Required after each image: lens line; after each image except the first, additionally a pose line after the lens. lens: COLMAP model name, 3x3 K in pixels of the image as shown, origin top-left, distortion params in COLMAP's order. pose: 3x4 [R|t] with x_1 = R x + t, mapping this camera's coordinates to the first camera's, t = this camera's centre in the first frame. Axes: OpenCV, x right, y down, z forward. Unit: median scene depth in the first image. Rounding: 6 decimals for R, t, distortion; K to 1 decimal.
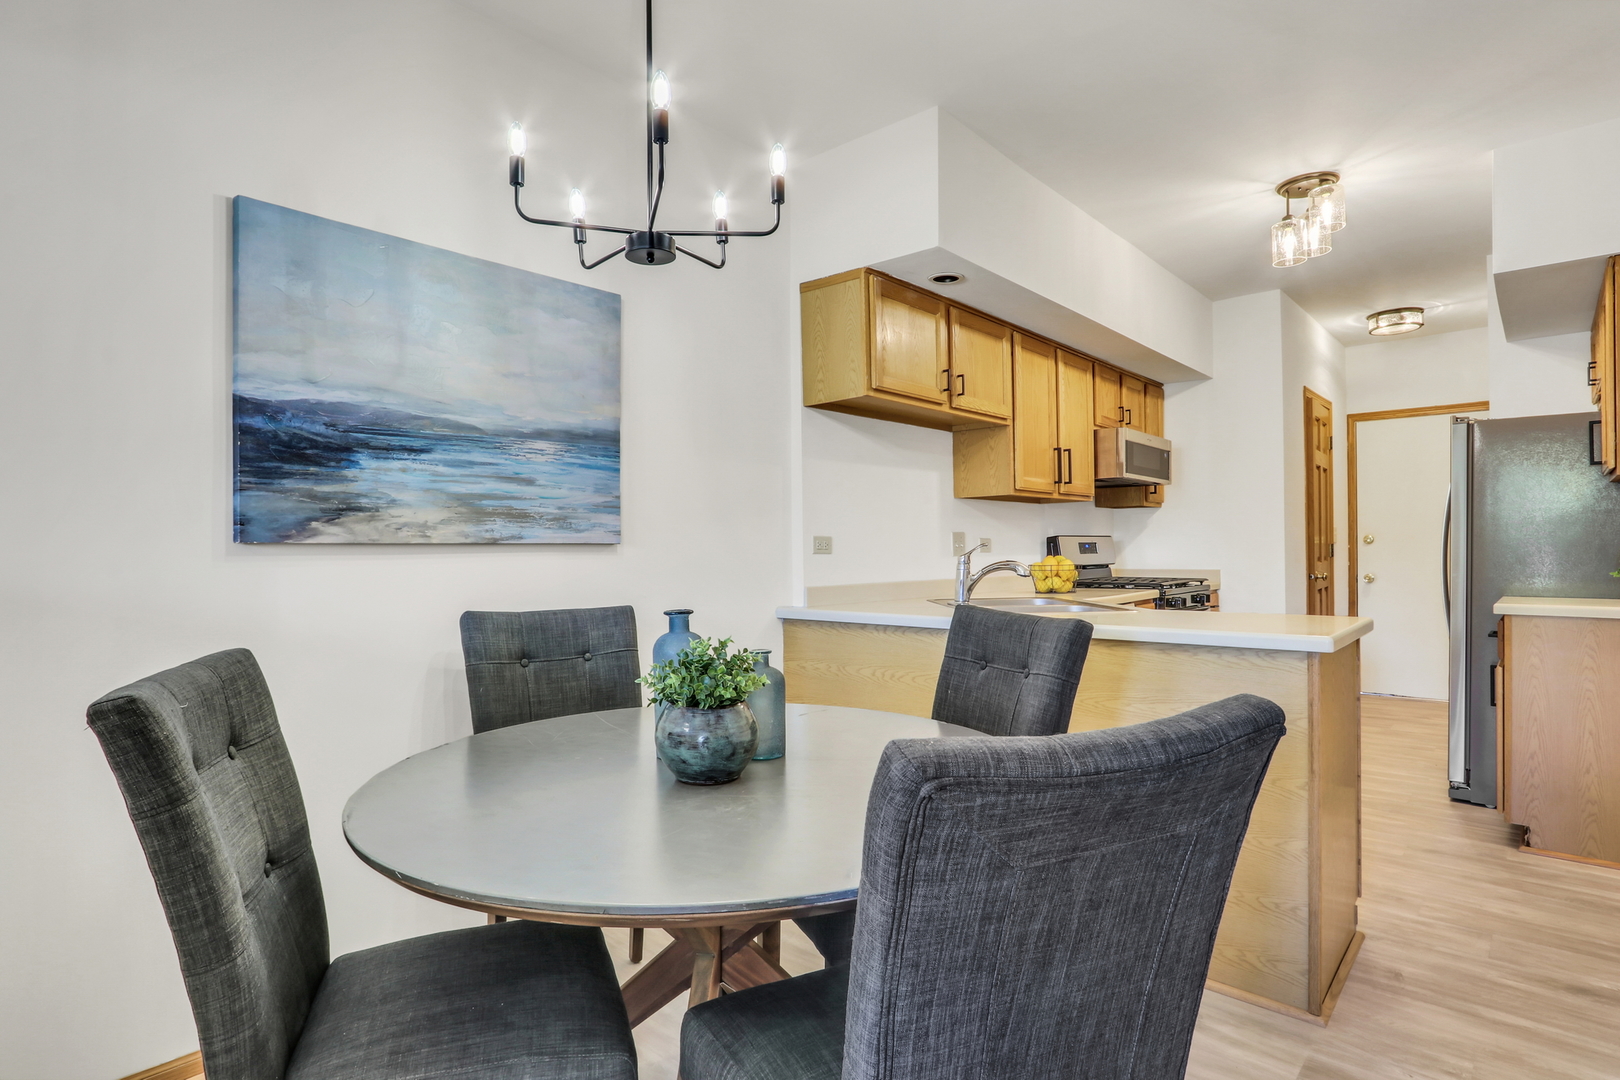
lens RADIAL K [[834.5, 0, 789.8], [0, 834.5, 548.6], [0, 0, 1]] dist [-0.022534, 0.005304]
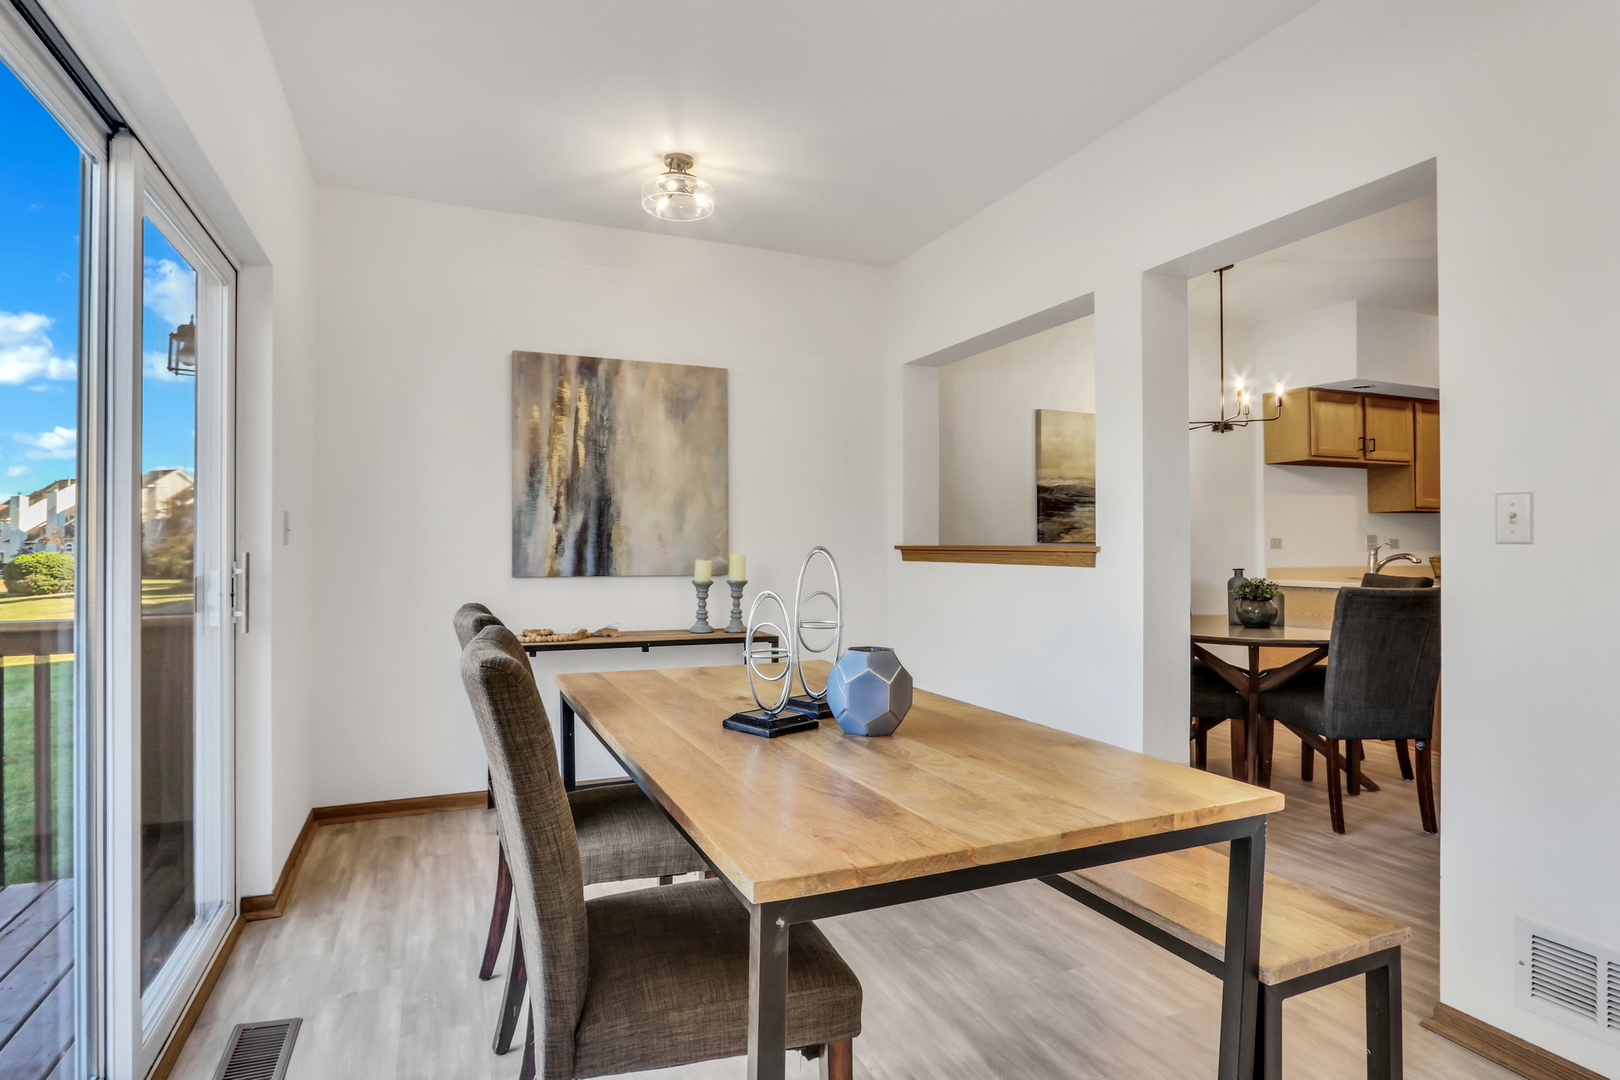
lens RADIAL K [[834.5, 0, 787.1], [0, 834.5, 542.5], [0, 0, 1]] dist [-0.022534, 0.005304]
pose [[0.909429, 0.004893, -0.415830, -0.144869], [-0.005807, 0.999983, -0.000933, 0.001101], [0.415818, 0.003263, 0.909442, -0.839314]]
